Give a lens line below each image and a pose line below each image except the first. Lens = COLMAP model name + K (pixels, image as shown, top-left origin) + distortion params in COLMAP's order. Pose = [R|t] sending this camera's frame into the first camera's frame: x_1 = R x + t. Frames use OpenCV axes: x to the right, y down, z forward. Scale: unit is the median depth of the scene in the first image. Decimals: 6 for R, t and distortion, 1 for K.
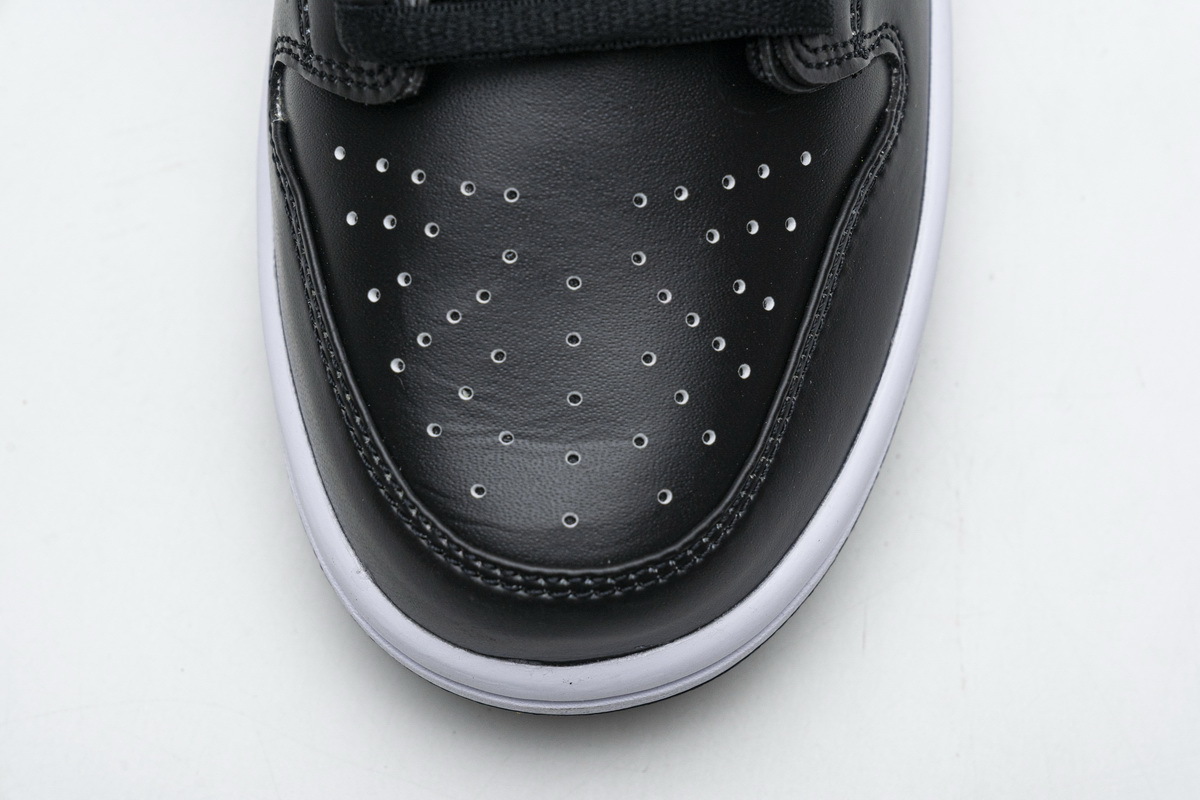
lens RADIAL K [[2440.4, 0, 607.5], [0, 2440.4, 399.7], [0, 0, 1]] dist [0.058328, 0.000000]
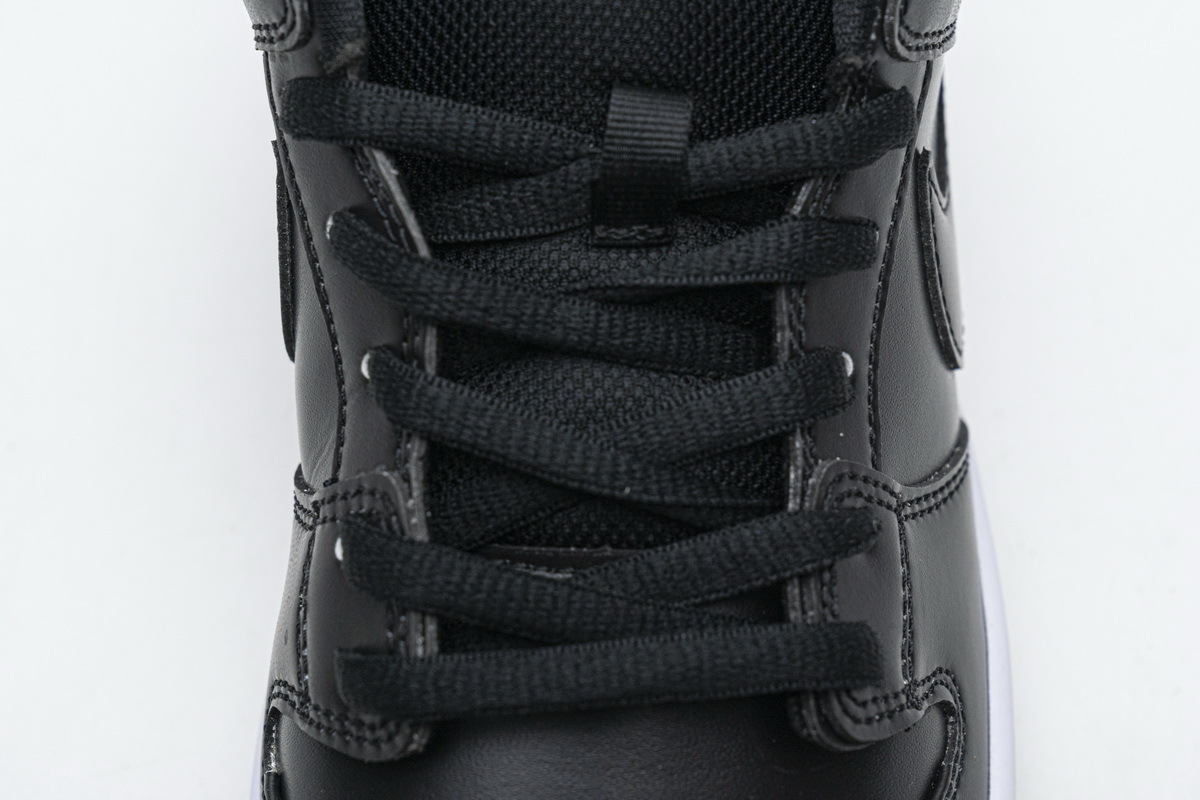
lens RADIAL K [[2440.4, 0, 593.2], [0, 2440.4, 400.7], [0, 0, 1]] dist [0.058328, 0.000000]
pose [[0.999760, 0.005889, -0.021096, 0.003227], [-0.010519, 0.973915, -0.226668, -0.046595], [0.019211, 0.226835, 0.973744, 0.092815]]
